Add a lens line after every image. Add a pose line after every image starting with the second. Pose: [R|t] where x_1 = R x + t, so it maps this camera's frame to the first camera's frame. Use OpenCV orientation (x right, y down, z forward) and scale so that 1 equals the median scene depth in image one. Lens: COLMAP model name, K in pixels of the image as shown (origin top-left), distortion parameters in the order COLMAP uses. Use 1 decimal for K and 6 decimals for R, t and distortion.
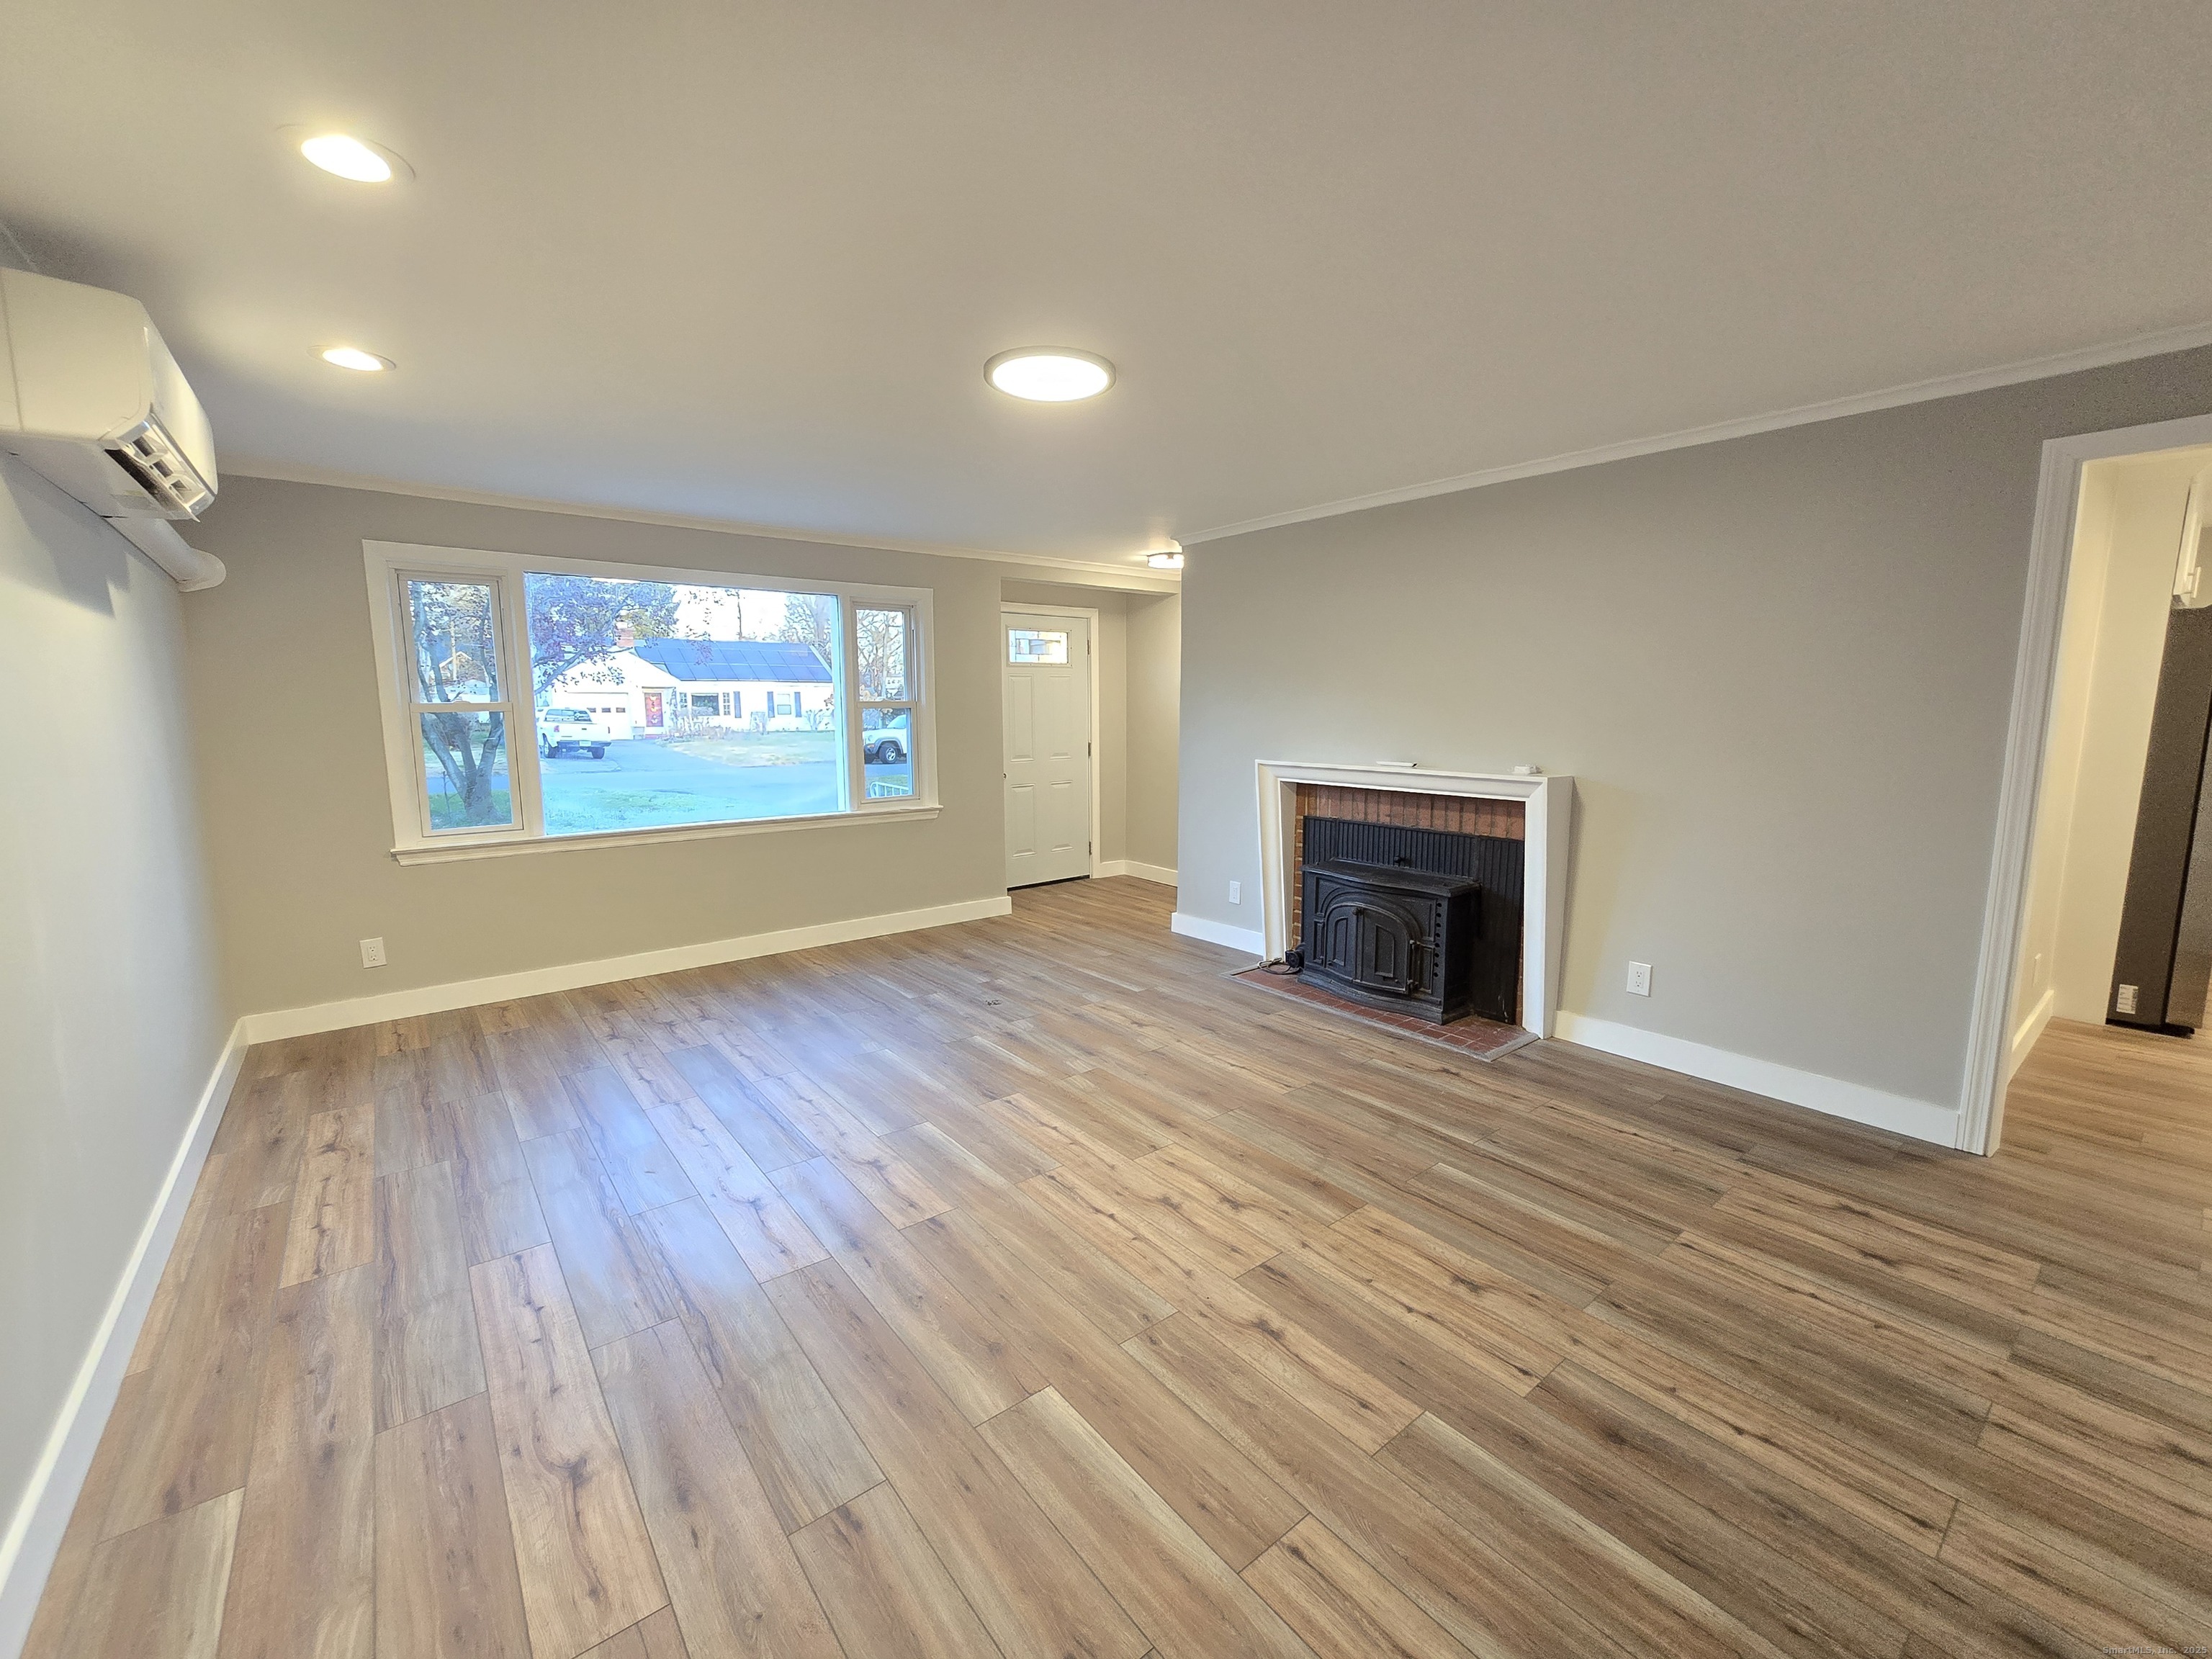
lens RADIAL K [[909.7, 0, 1111.5], [0, 909.7, 830.0], [0, 0, 1]] dist [-0.001494, -0.000729]
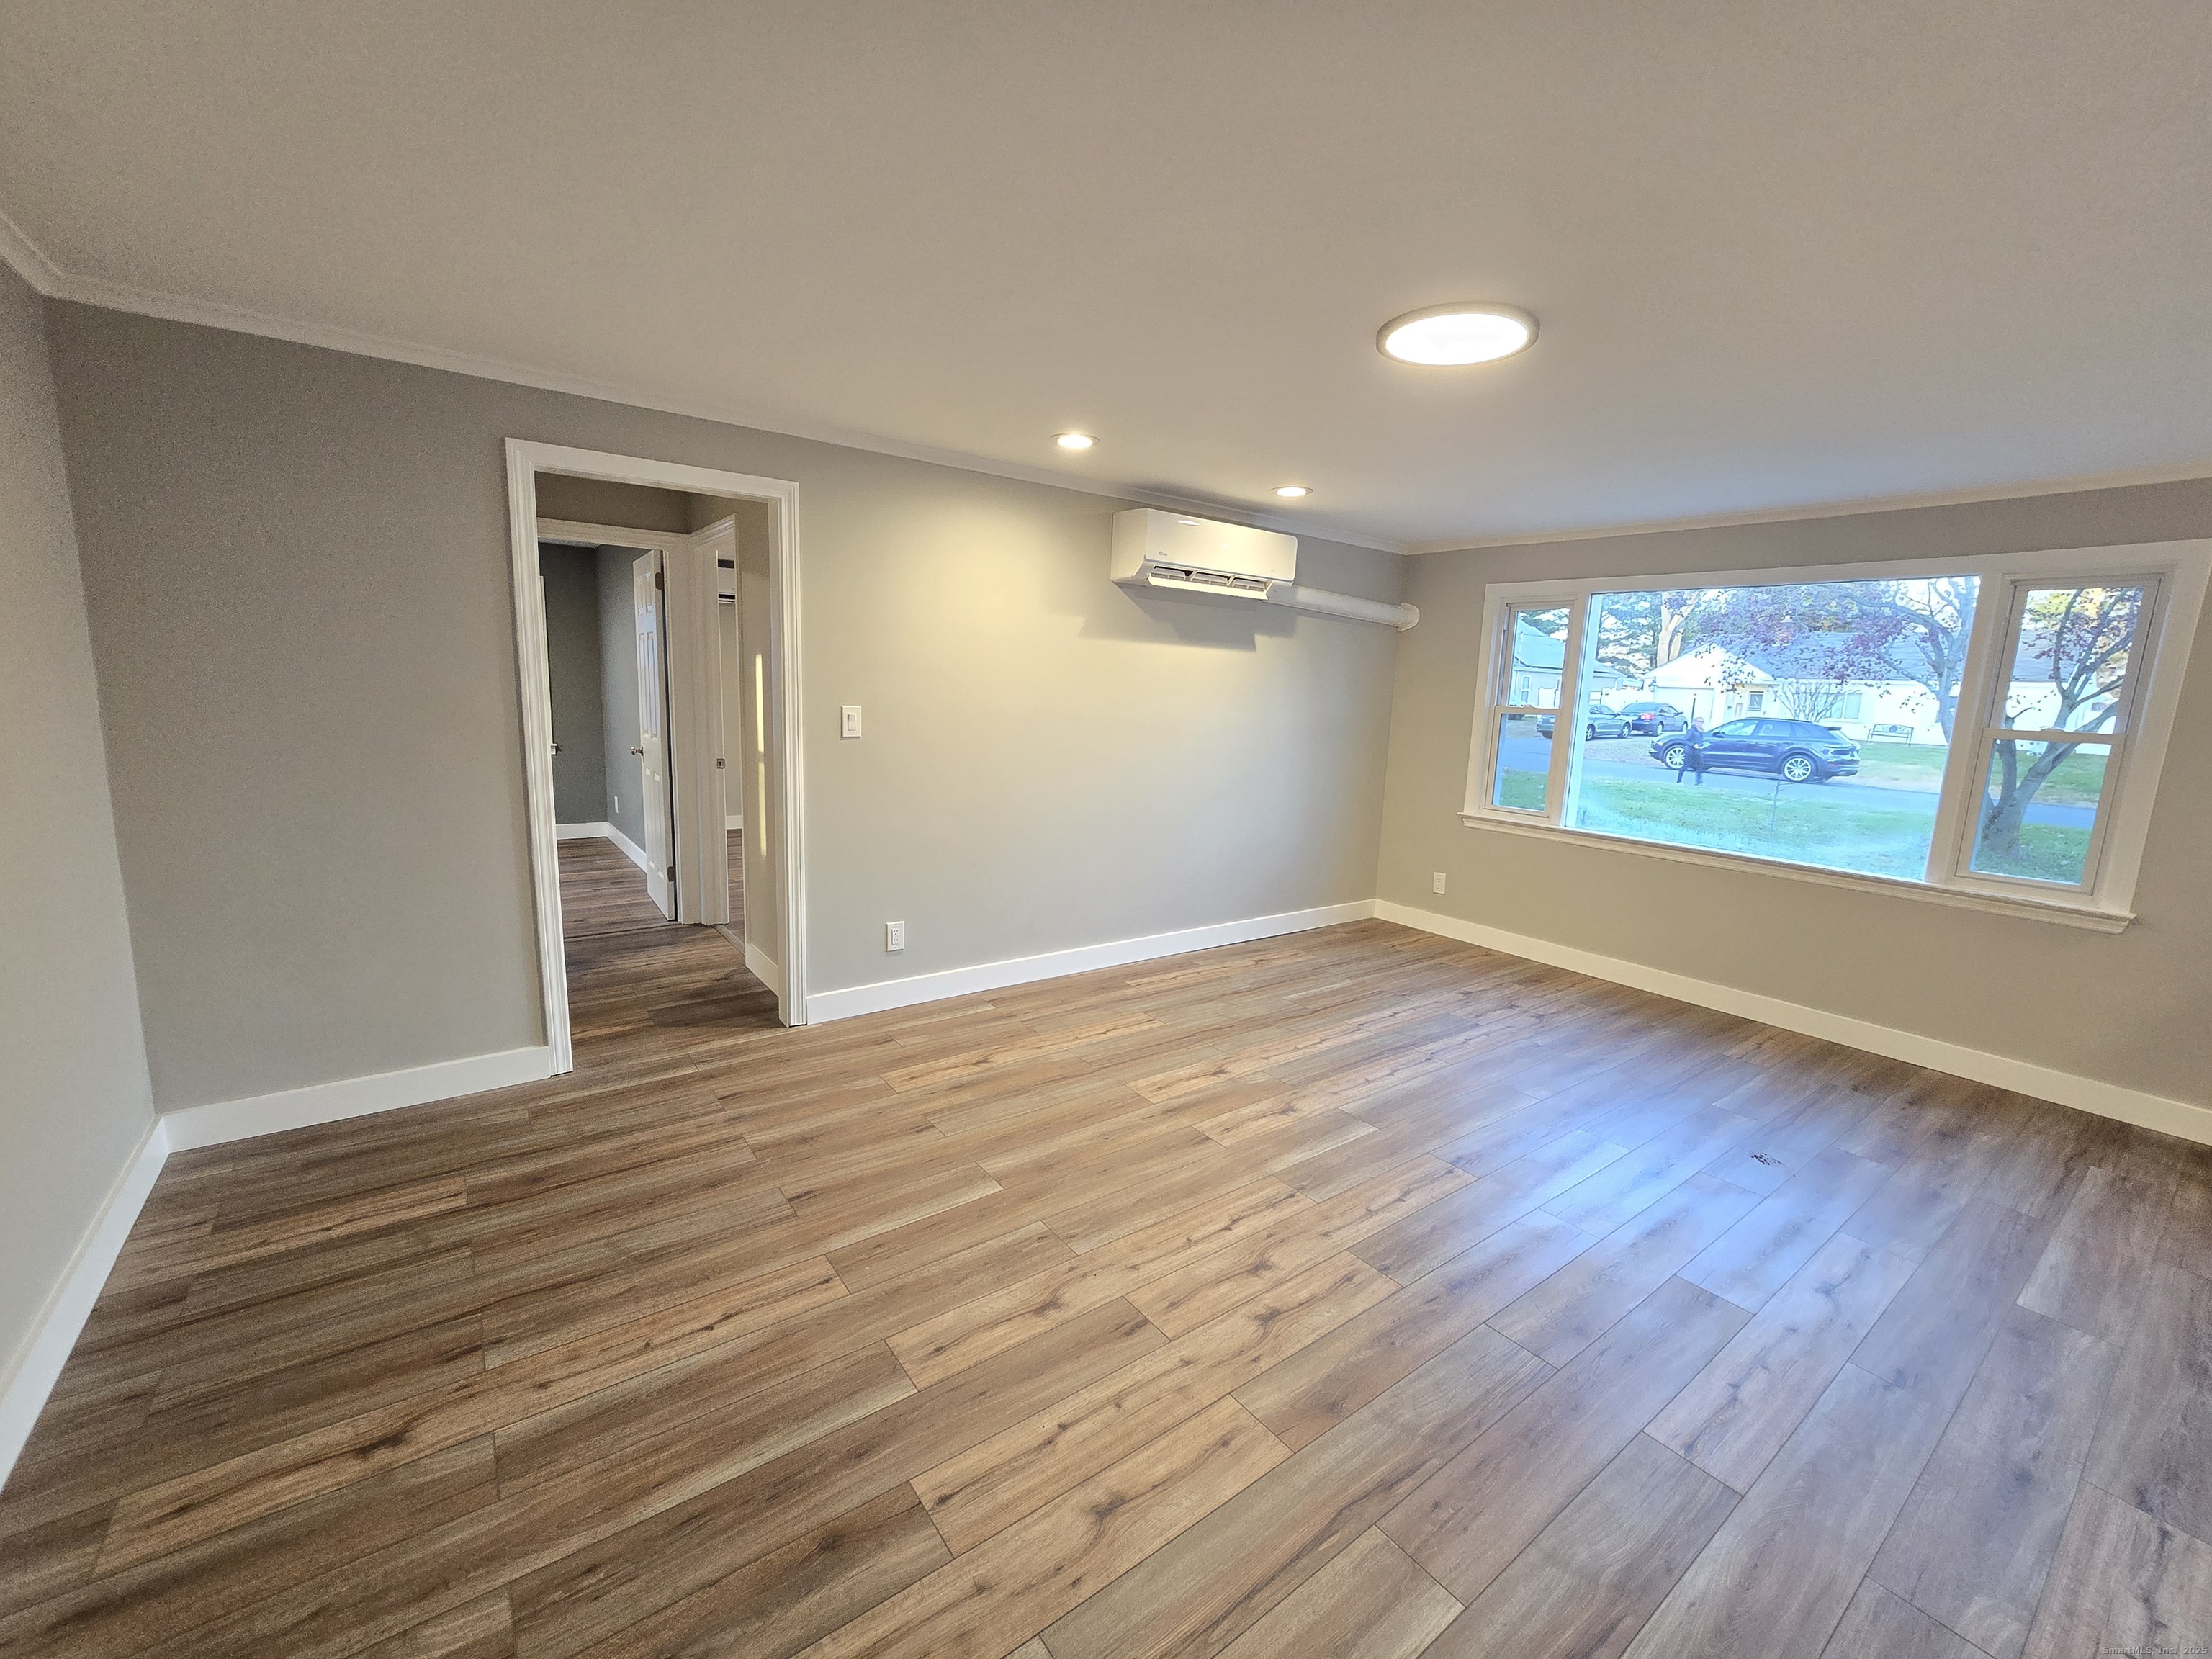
lens RADIAL K [[909.7, 0, 1111.5], [0, 909.7, 830.0], [0, 0, 1]] dist [-0.001494, -0.000729]
pose [[-0.035190, 0.161030, -0.986322, 0.789635], [-0.176937, 0.970338, 0.164733, -0.118572], [0.983593, 0.180313, -0.005654, 0.696797]]
